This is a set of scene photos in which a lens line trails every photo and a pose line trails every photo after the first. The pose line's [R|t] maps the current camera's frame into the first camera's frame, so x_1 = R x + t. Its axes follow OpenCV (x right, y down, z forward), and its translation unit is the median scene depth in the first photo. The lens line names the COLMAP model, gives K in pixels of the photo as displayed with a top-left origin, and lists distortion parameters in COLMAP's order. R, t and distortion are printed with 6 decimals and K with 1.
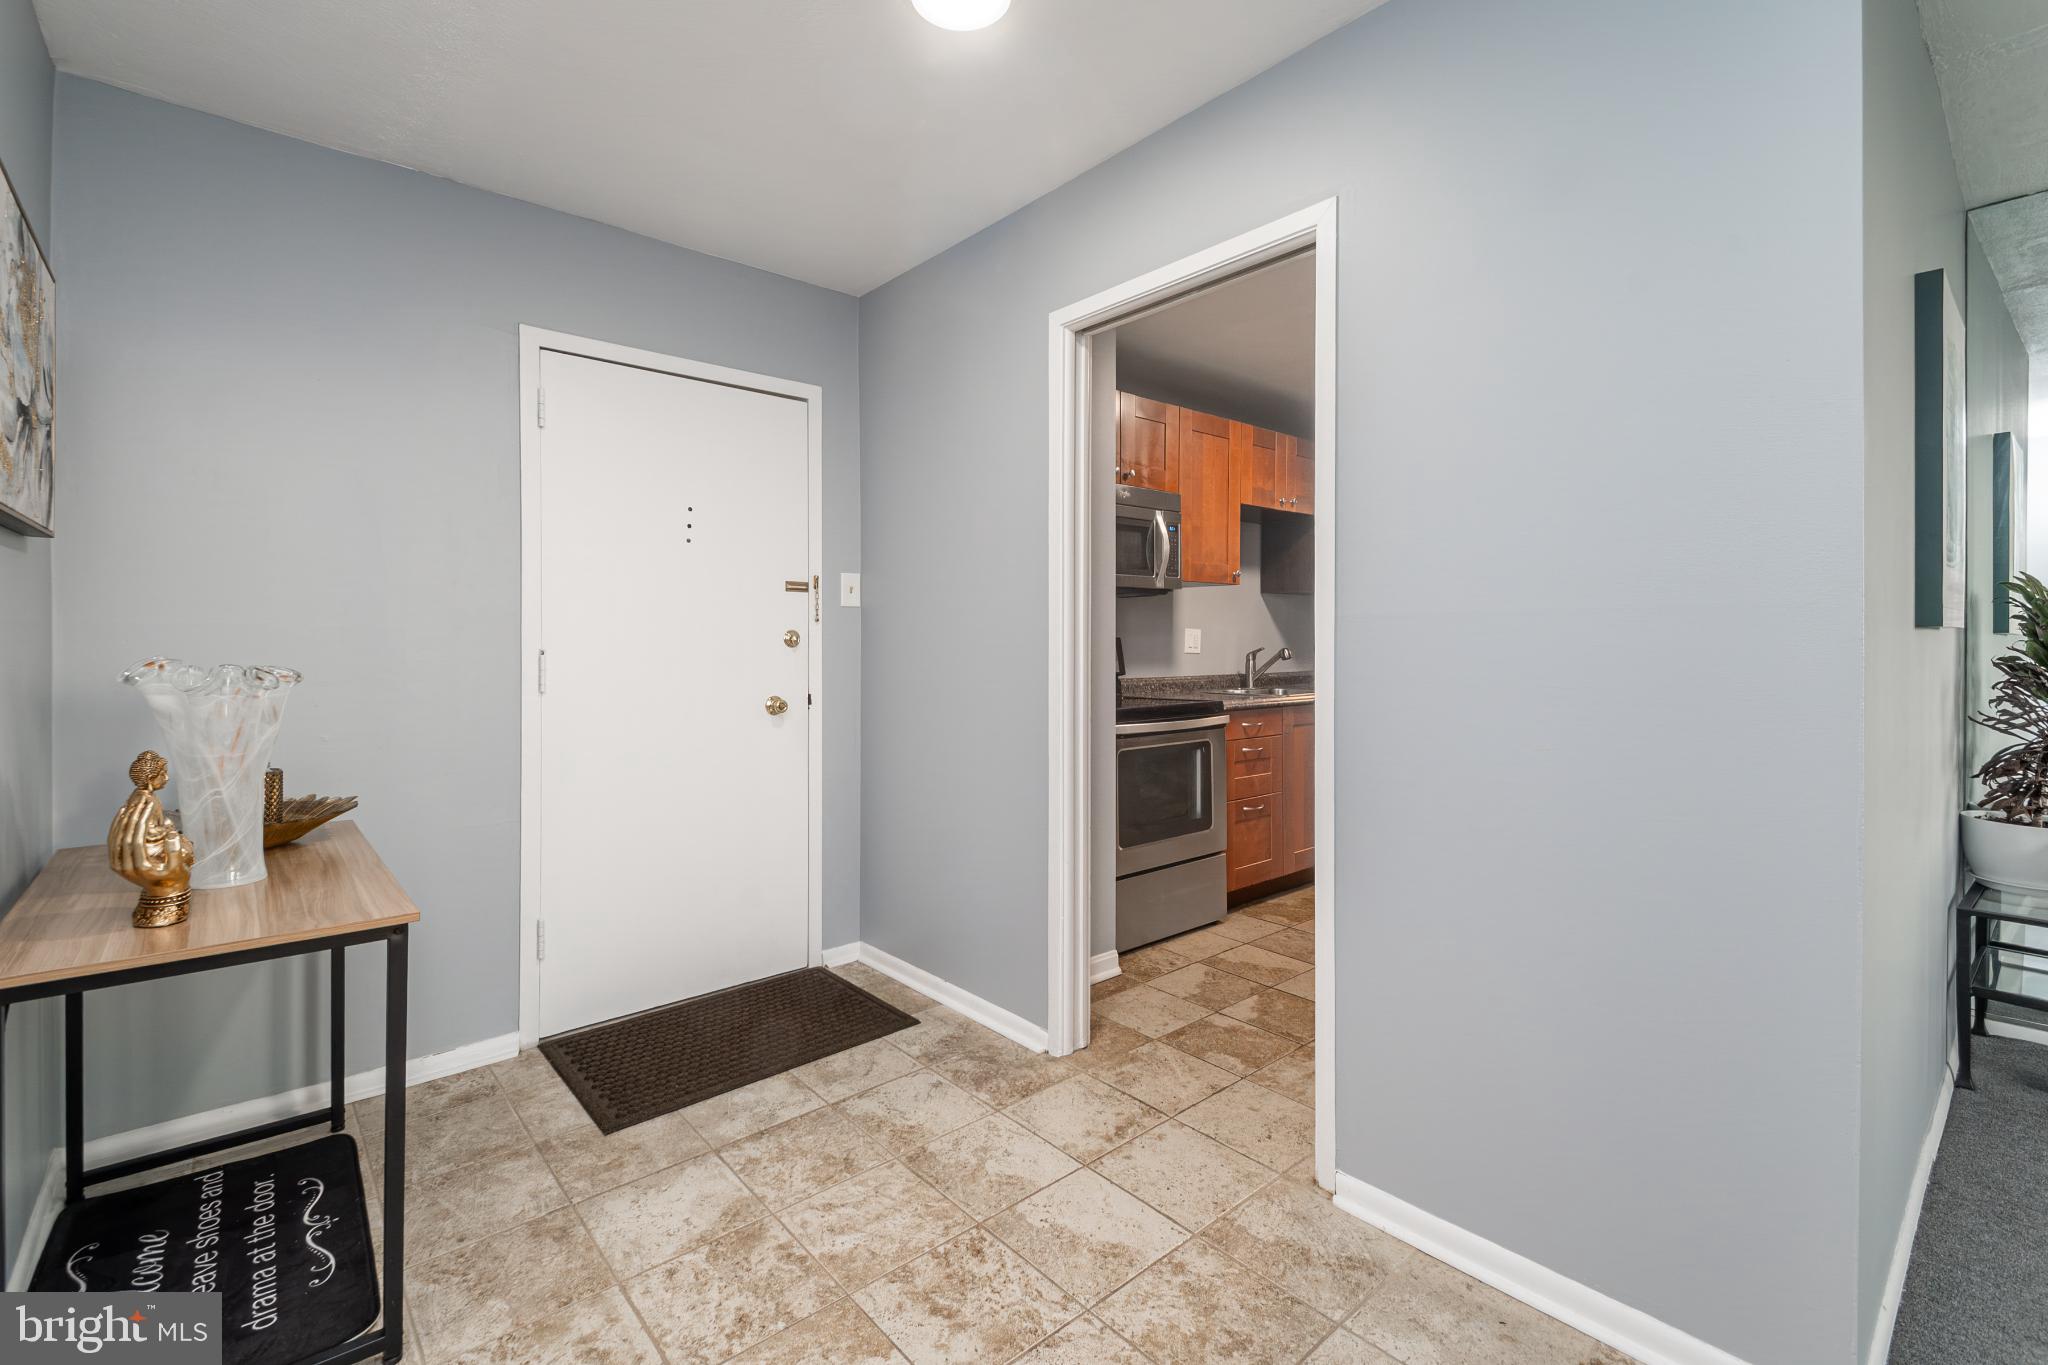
lens RADIAL K [[890.1, 0, 1016.5], [0, 890.1, 634.1], [0, 0, 1]] dist [0.019164, -0.000280]
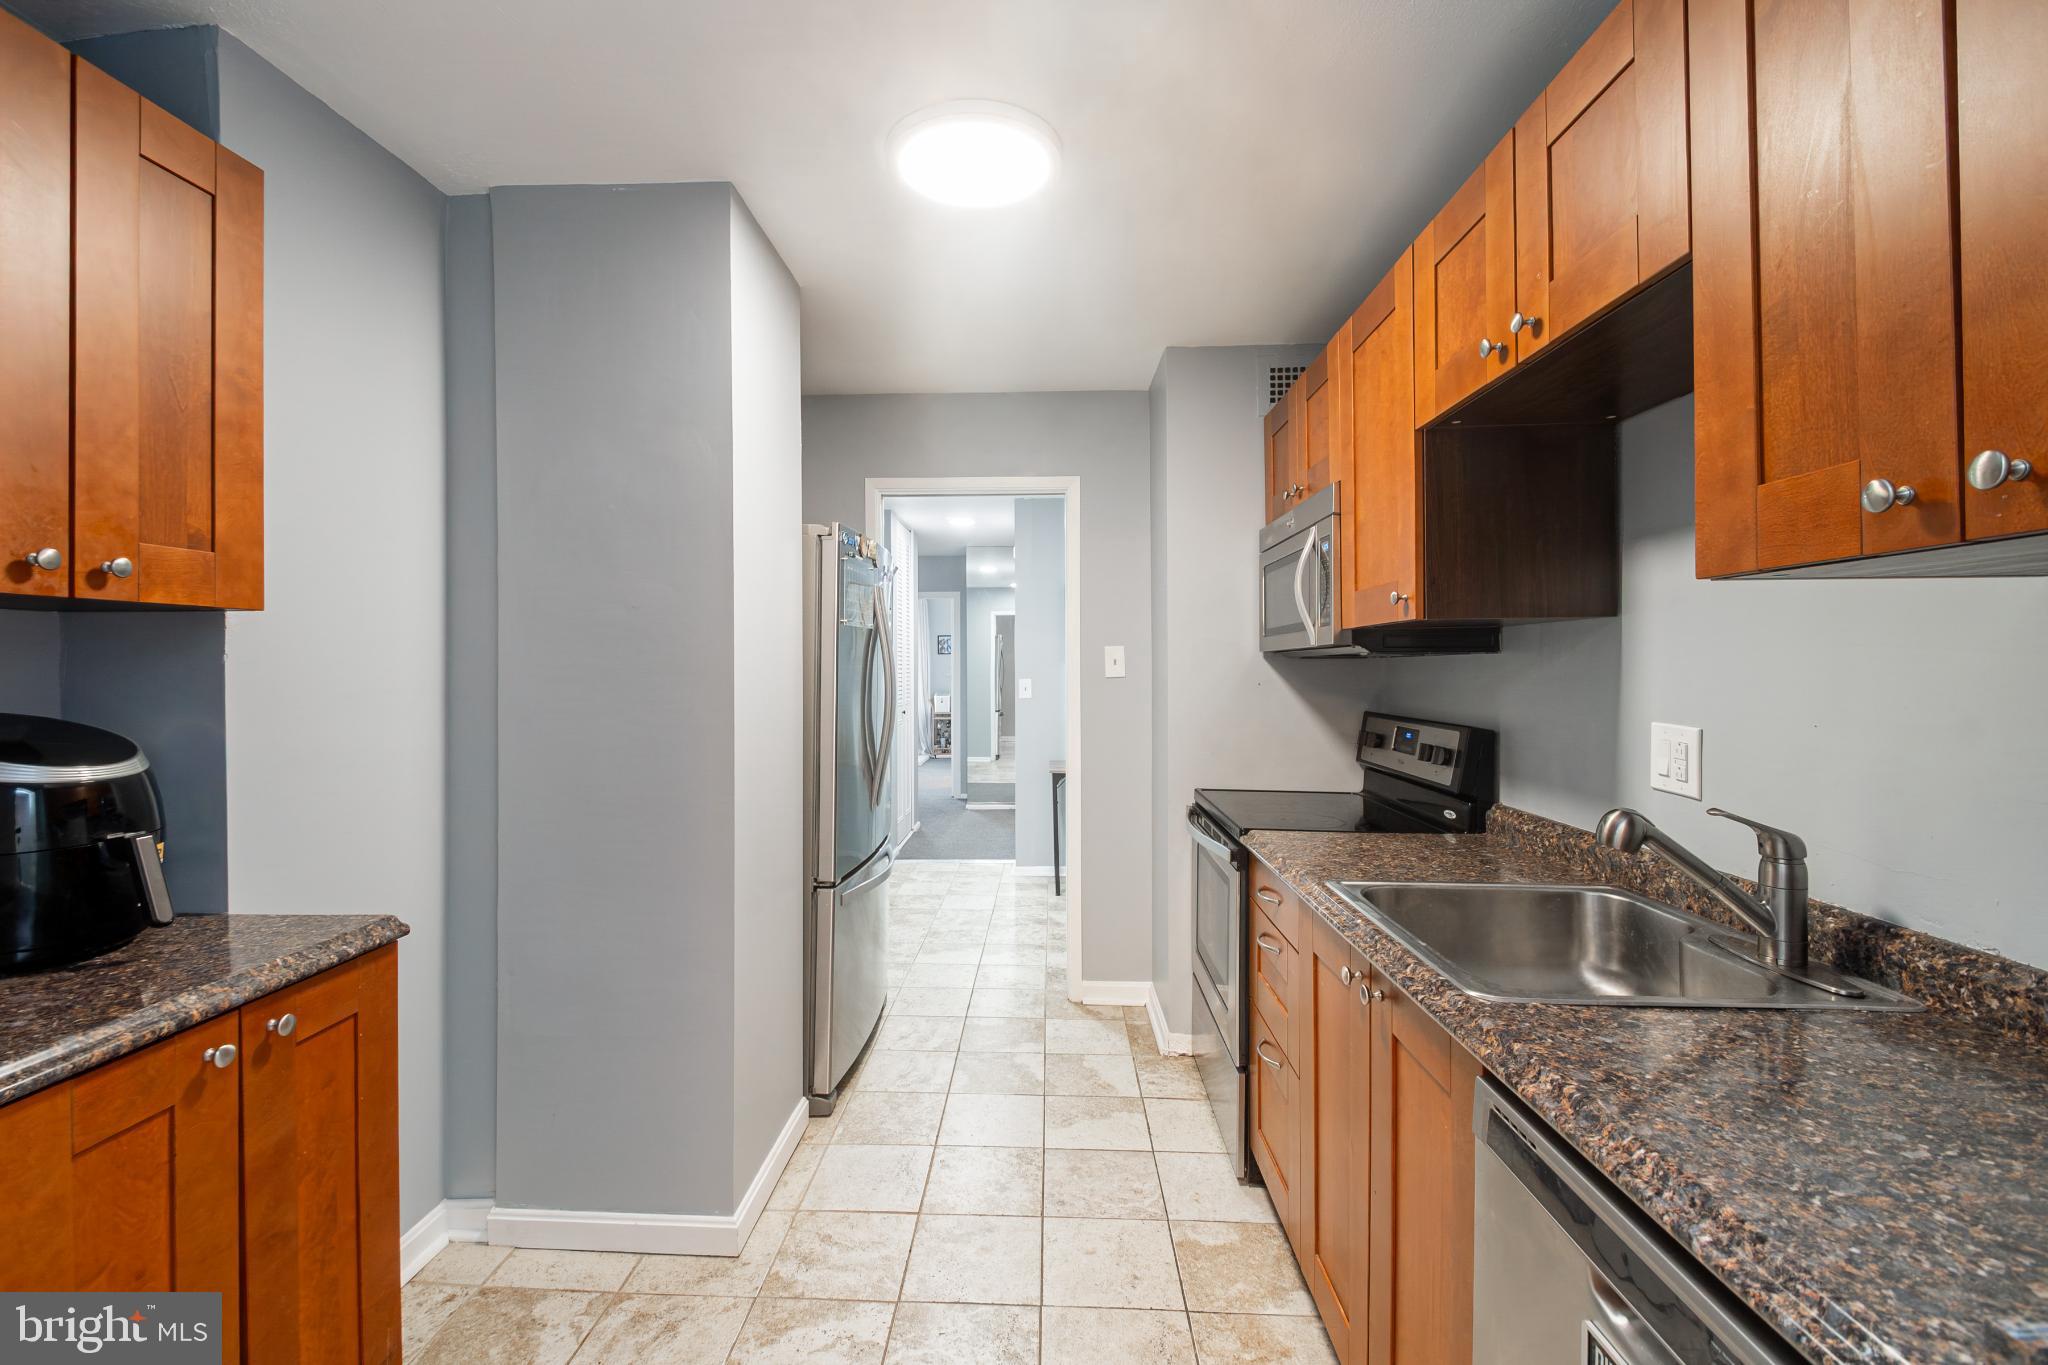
lens RADIAL K [[890.1, 0, 1019.0], [0, 890.1, 672.6], [0, 0, 1]] dist [0.019164, -0.000280]
pose [[-0.690616, 0.000499, -0.723222, 0.837712], [0.004720, 0.999982, -0.003817, -0.034344], [0.723207, -0.006050, -0.690605, 1.398851]]
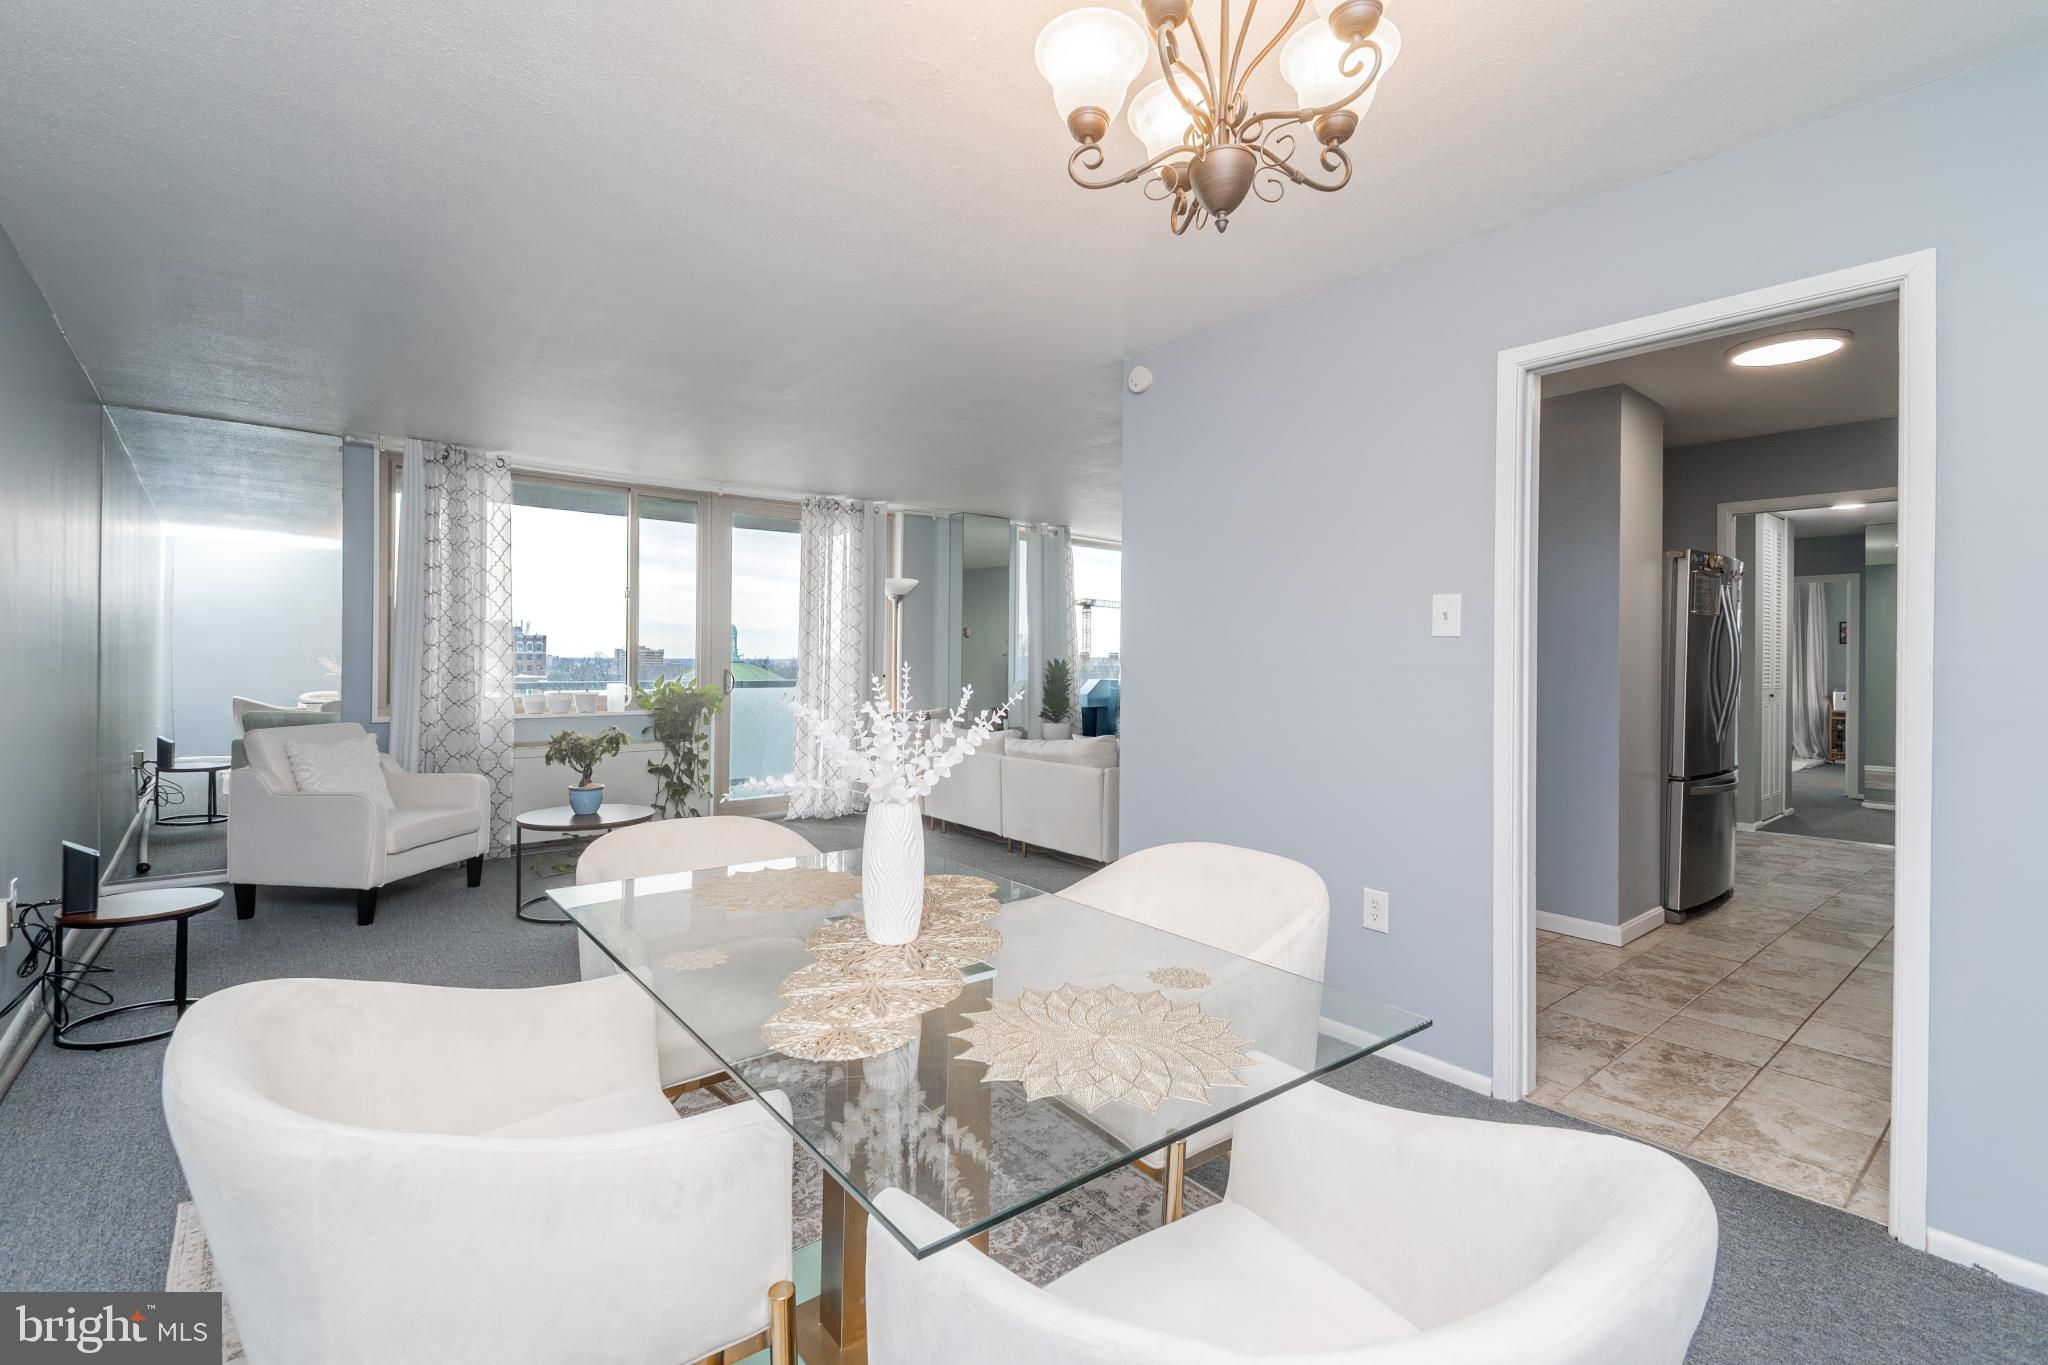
lens RADIAL K [[890.1, 0, 1019.1], [0, 890.1, 669.8], [0, 0, 1]] dist [0.019164, -0.000280]
pose [[-0.999301, -0.008360, 0.036438, 1.262653], [-0.008426, 0.999963, -0.001680, 0.005850], [-0.036422, -0.001986, -0.999335, 2.022168]]
